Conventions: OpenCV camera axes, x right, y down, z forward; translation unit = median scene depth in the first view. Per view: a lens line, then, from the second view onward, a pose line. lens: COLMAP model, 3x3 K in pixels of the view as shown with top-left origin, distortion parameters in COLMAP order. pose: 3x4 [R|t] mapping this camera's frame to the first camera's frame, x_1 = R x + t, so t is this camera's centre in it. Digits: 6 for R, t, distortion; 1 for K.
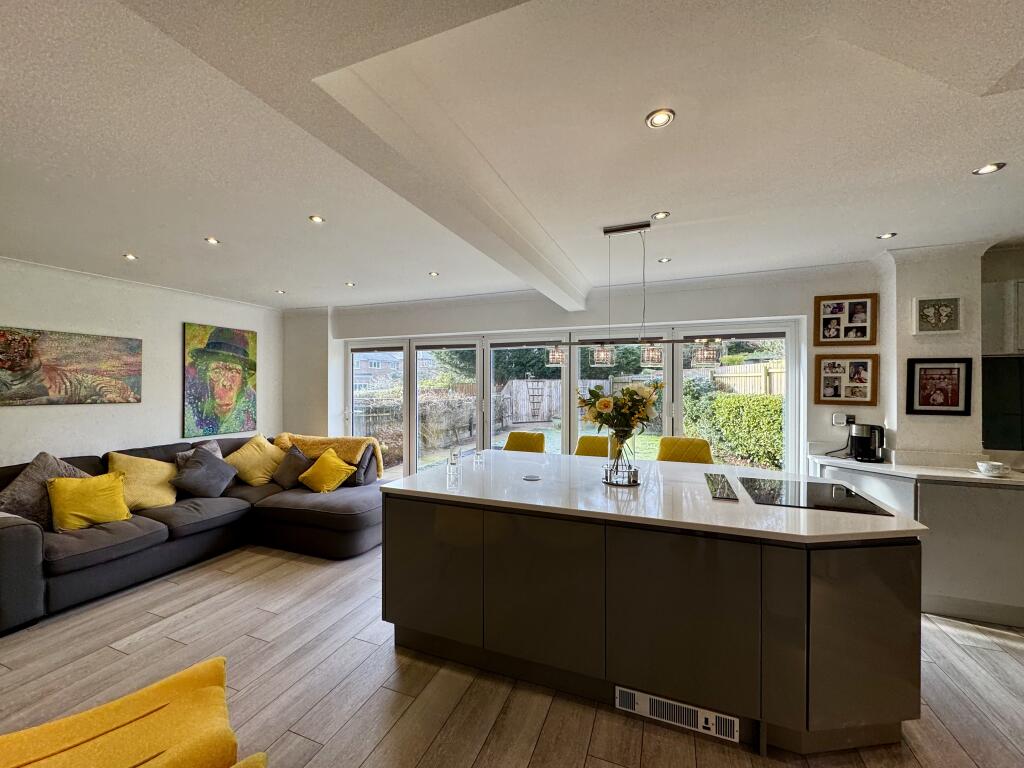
lens RADIAL K [[409.6, 0, 512.0], [0, 409.6, 384.0], [0, 0, 1]] dist [-0.000959, -0.000297]
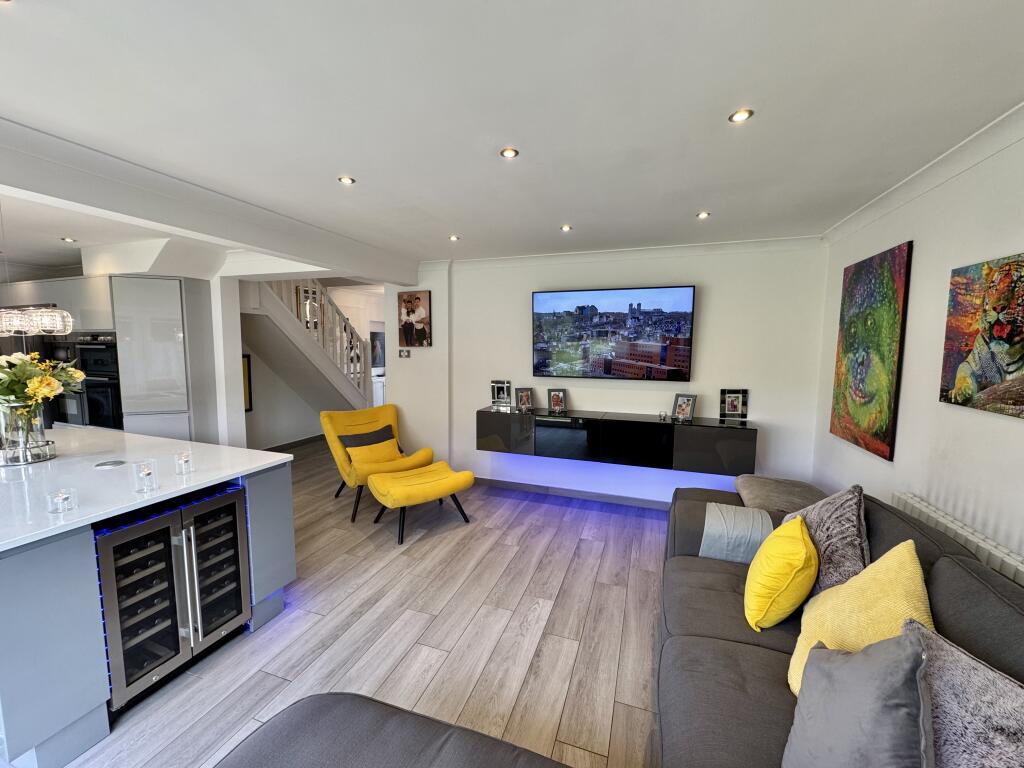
lens RADIAL K [[409.6, 0, 512.0], [0, 409.6, 384.0], [0, 0, 1]] dist [-0.000959, -0.000297]
pose [[-0.999535, -0.007384, -0.029595, -0.606396], [-0.010324, 0.994888, 0.100452, -0.027273], [0.028702, 0.100711, -0.994502, 1.456682]]
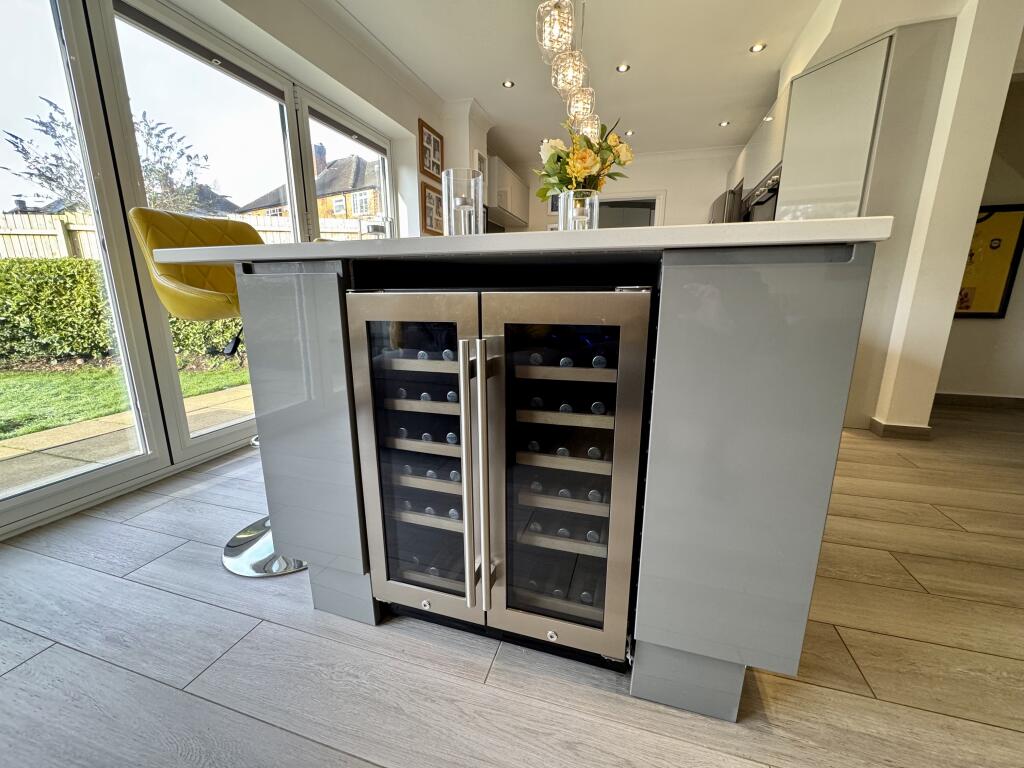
lens RADIAL K [[408.2, 0, 509.6], [0, 408.2, 383.0], [0, 0, 1]] dist [-0.000376, -0.000109]
pose [[-0.069351, -0.214850, 0.974182, -0.400967], [0.000713, 0.976522, 0.215417, 0.210328], [-0.997592, 0.015633, -0.067569, 0.889101]]
